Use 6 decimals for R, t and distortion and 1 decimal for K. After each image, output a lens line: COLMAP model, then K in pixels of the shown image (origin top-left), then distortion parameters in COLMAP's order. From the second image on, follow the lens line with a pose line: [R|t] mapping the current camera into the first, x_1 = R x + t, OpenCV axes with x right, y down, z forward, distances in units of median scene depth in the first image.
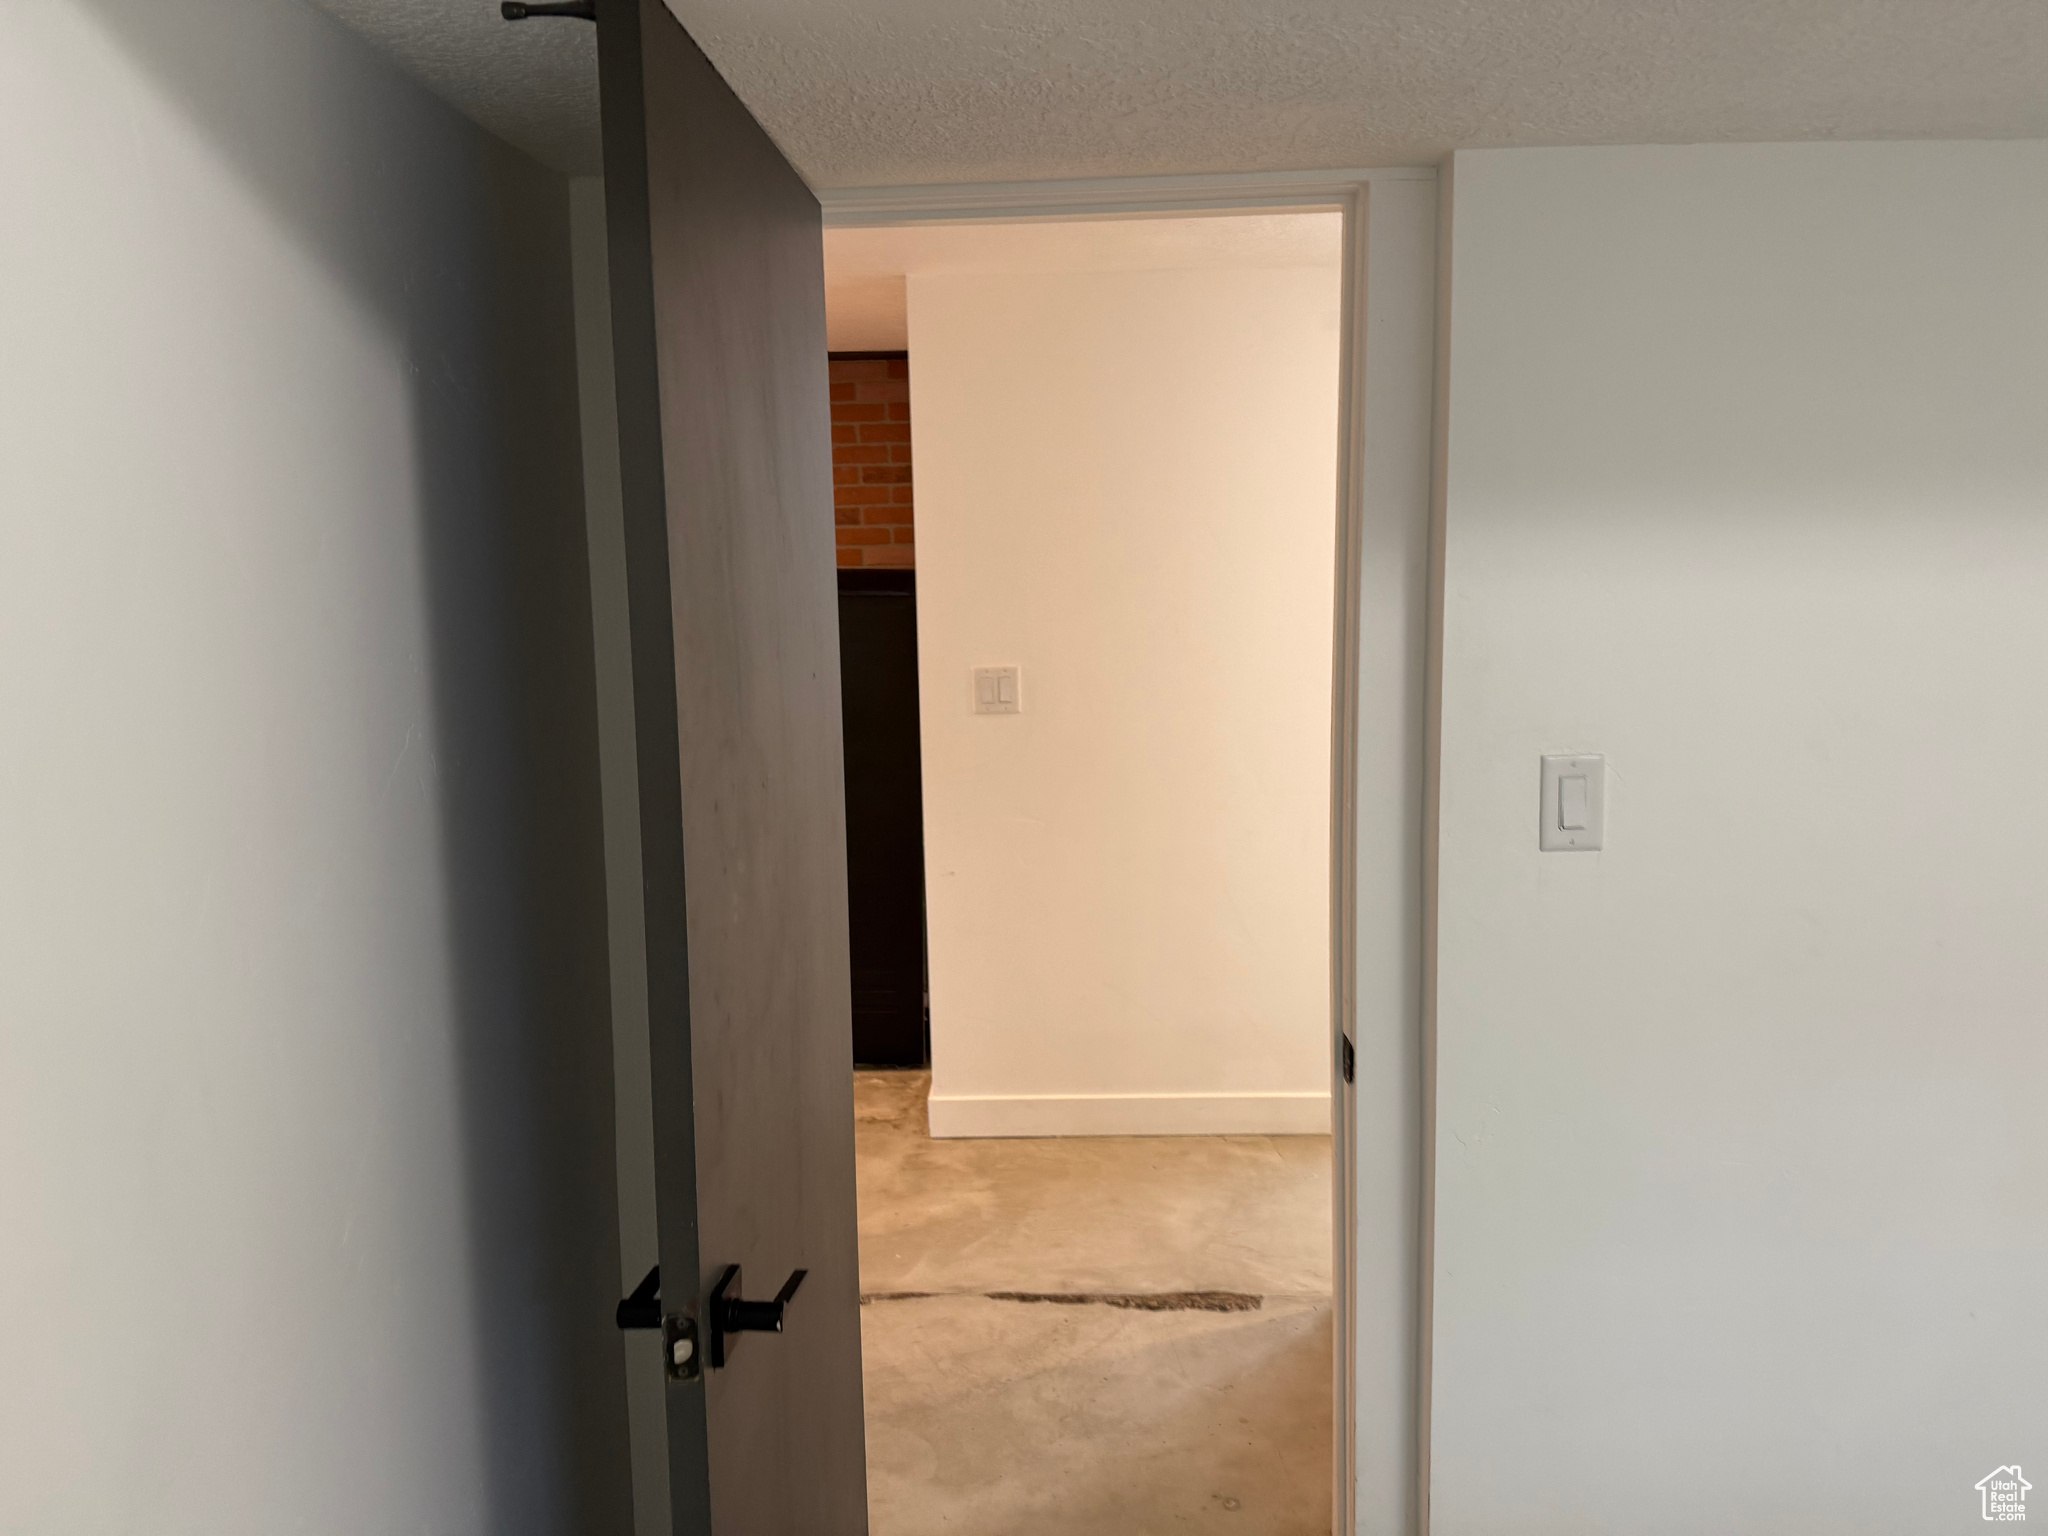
lens RADIAL K [[1445.2, 0, 1027.4], [0, 1445.2, 768.6], [0, 0, 1]] dist [0.017368, -0.016350]
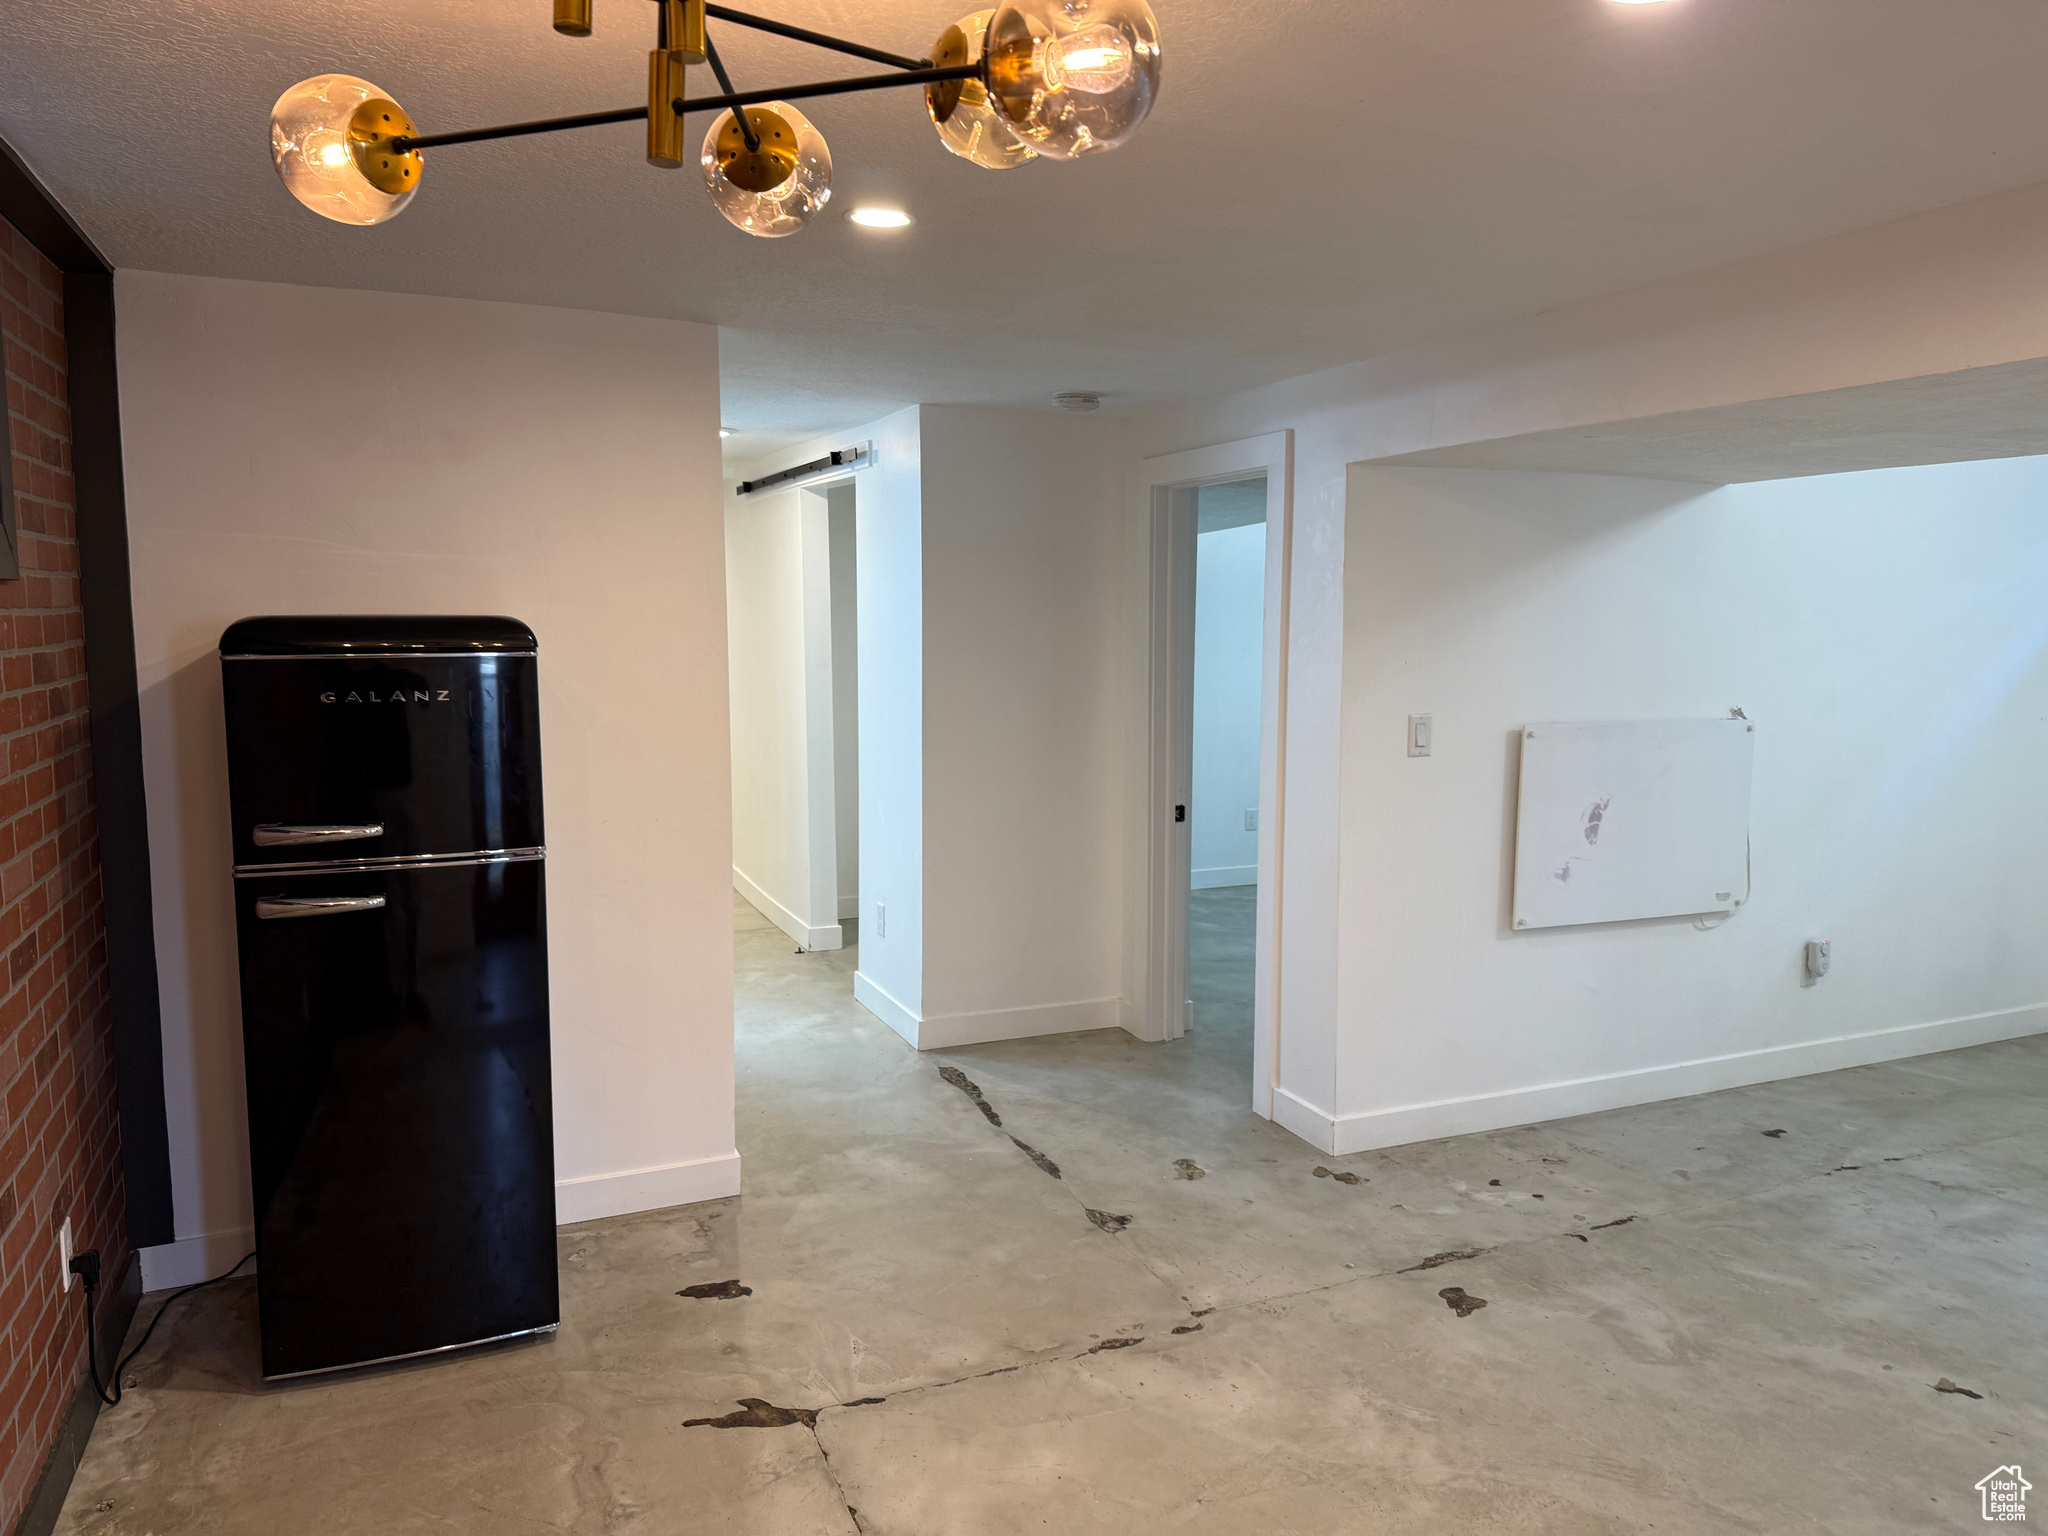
lens RADIAL K [[1445.2, 0, 1044.5], [0, 1445.2, 766.1], [0, 0, 1]] dist [0.017368, -0.016350]
pose [[-0.442237, -0.088833, 0.892488, -1.325482], [0.123556, 0.979562, 0.158723, -0.215516], [-0.888347, 0.180466, -0.422223, 1.530244]]
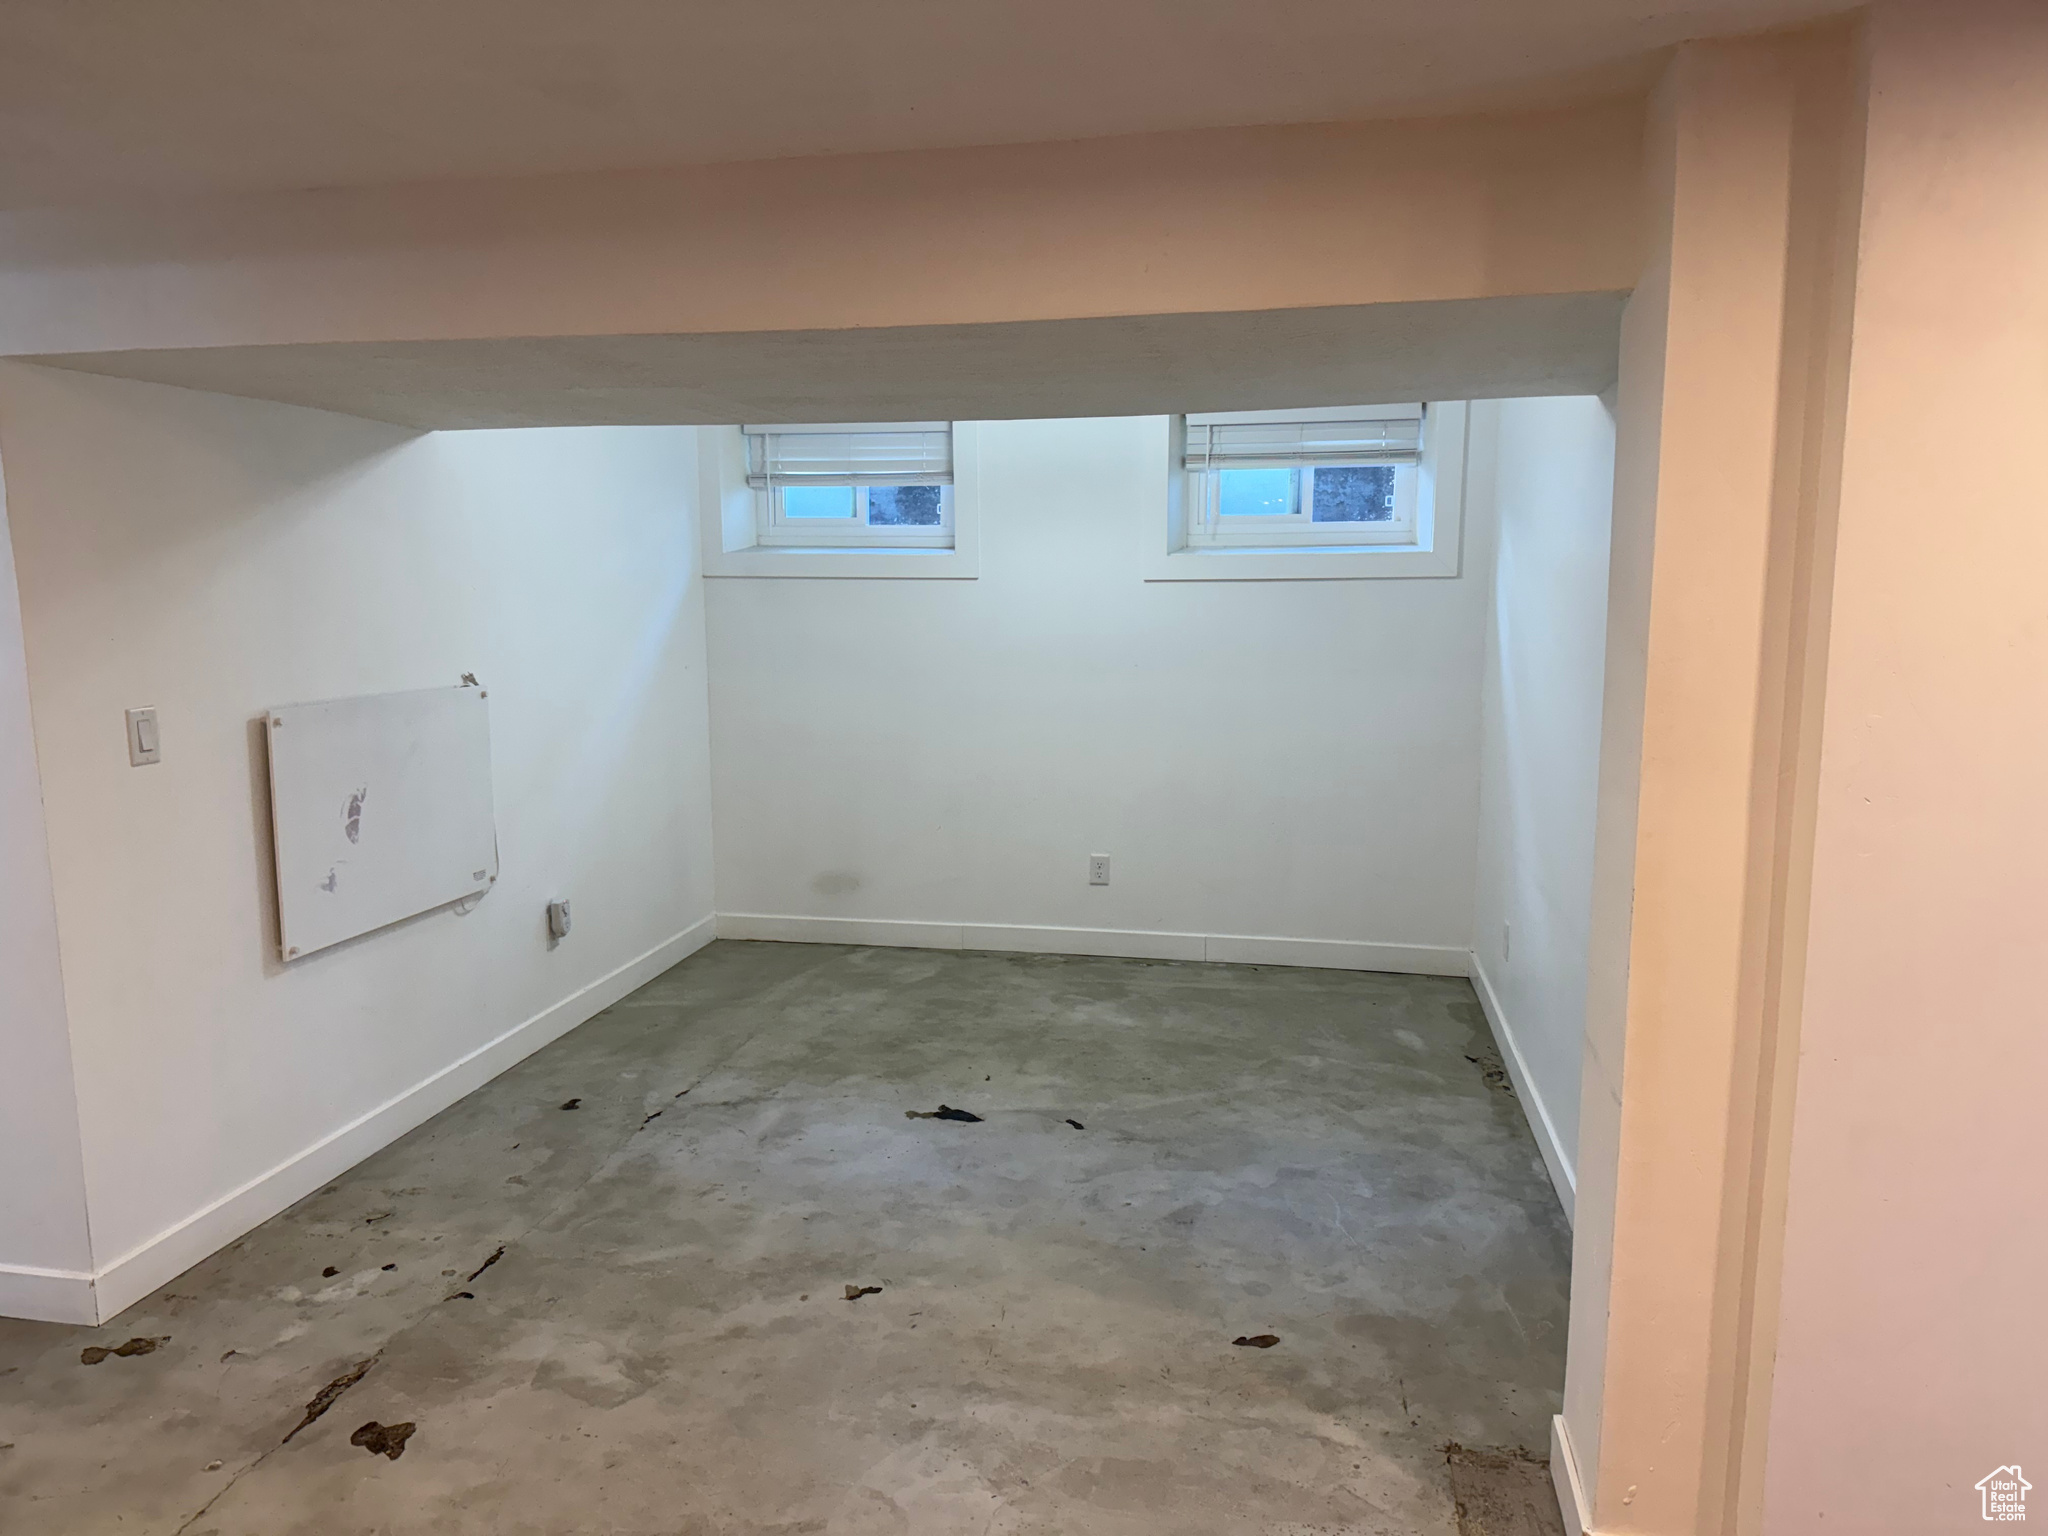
lens RADIAL K [[1445.2, 0, 1001.8], [0, 1445.2, 762.2], [0, 0, 1]] dist [0.017368, -0.016350]
pose [[-0.986555, -0.001025, 0.163424, -1.022988], [0.042853, 0.963368, 0.264736, -0.213329], [-0.157709, 0.268180, -0.950372, 1.522162]]
